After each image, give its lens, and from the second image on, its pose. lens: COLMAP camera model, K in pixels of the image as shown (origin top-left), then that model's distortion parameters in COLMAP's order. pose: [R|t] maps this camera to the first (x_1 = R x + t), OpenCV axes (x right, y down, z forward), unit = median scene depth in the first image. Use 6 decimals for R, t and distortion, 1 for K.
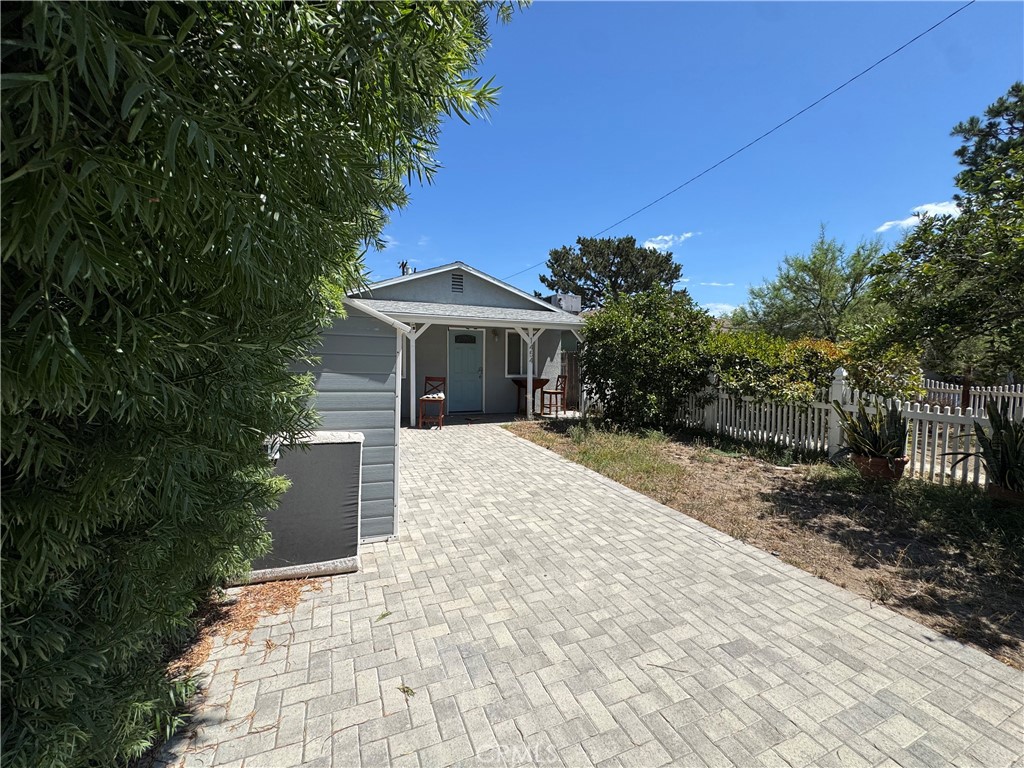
lens RADIAL K [[411.7, 0, 511.4], [0, 411.7, 380.3], [0, 0, 1]] dist [-0.002021, -0.000068]
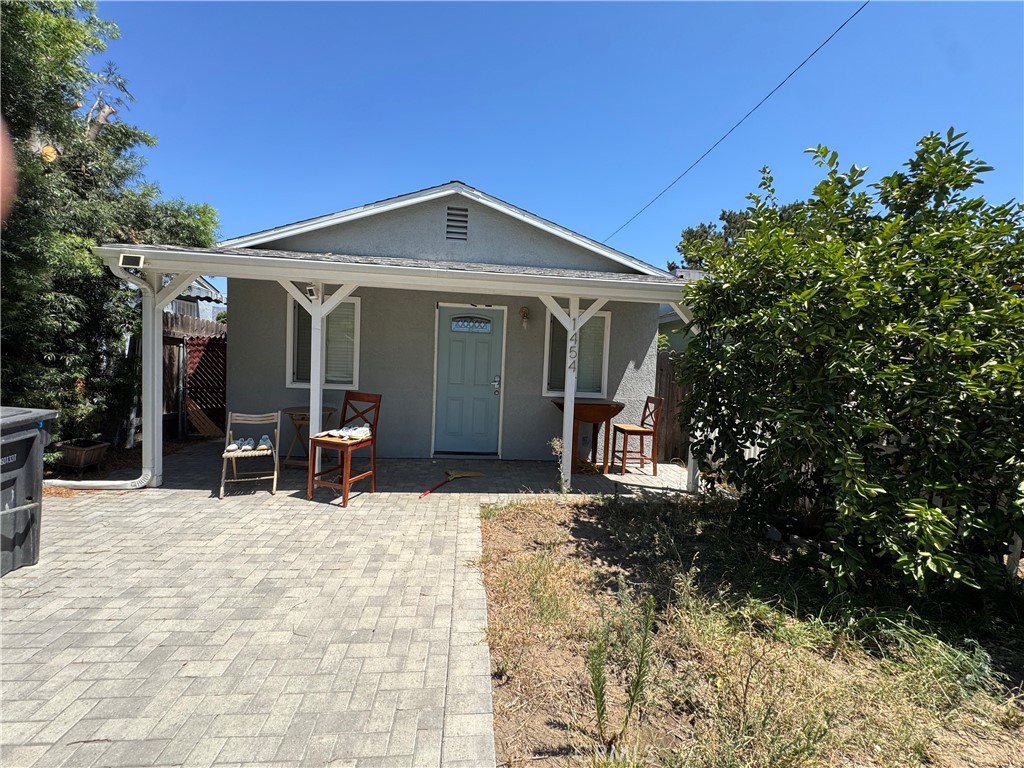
lens RADIAL K [[411.7, 0, 512.6], [0, 411.7, 382.4], [0, 0, 1]] dist [-0.002021, -0.000068]
pose [[0.952578, 0.046076, -0.300787, 0.267239], [-0.047235, 0.998878, 0.003424, -0.060220], [0.300607, 0.010946, 0.953685, 1.128403]]
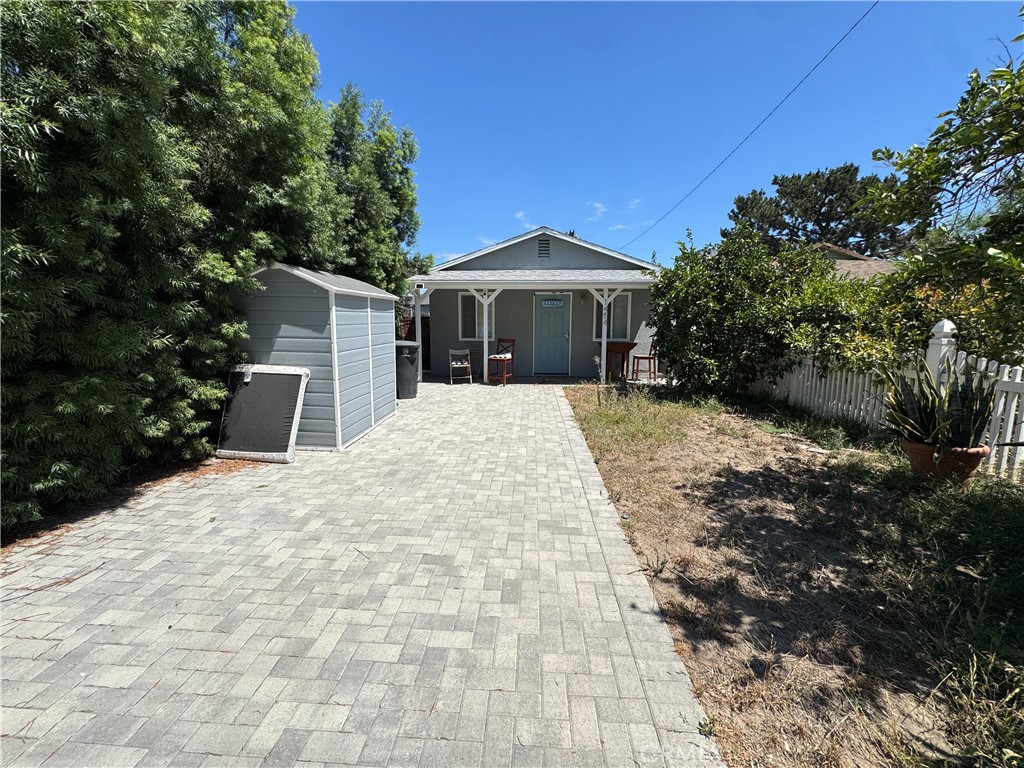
lens RADIAL K [[411.7, 0, 511.0], [0, 411.7, 380.4], [0, 0, 1]] dist [-0.002021, -0.000068]
pose [[0.894804, 0.046657, -0.444014, 0.609384], [-0.015014, 0.997107, 0.074518, 0.039853], [0.446206, -0.060013, 0.892916, 0.060895]]
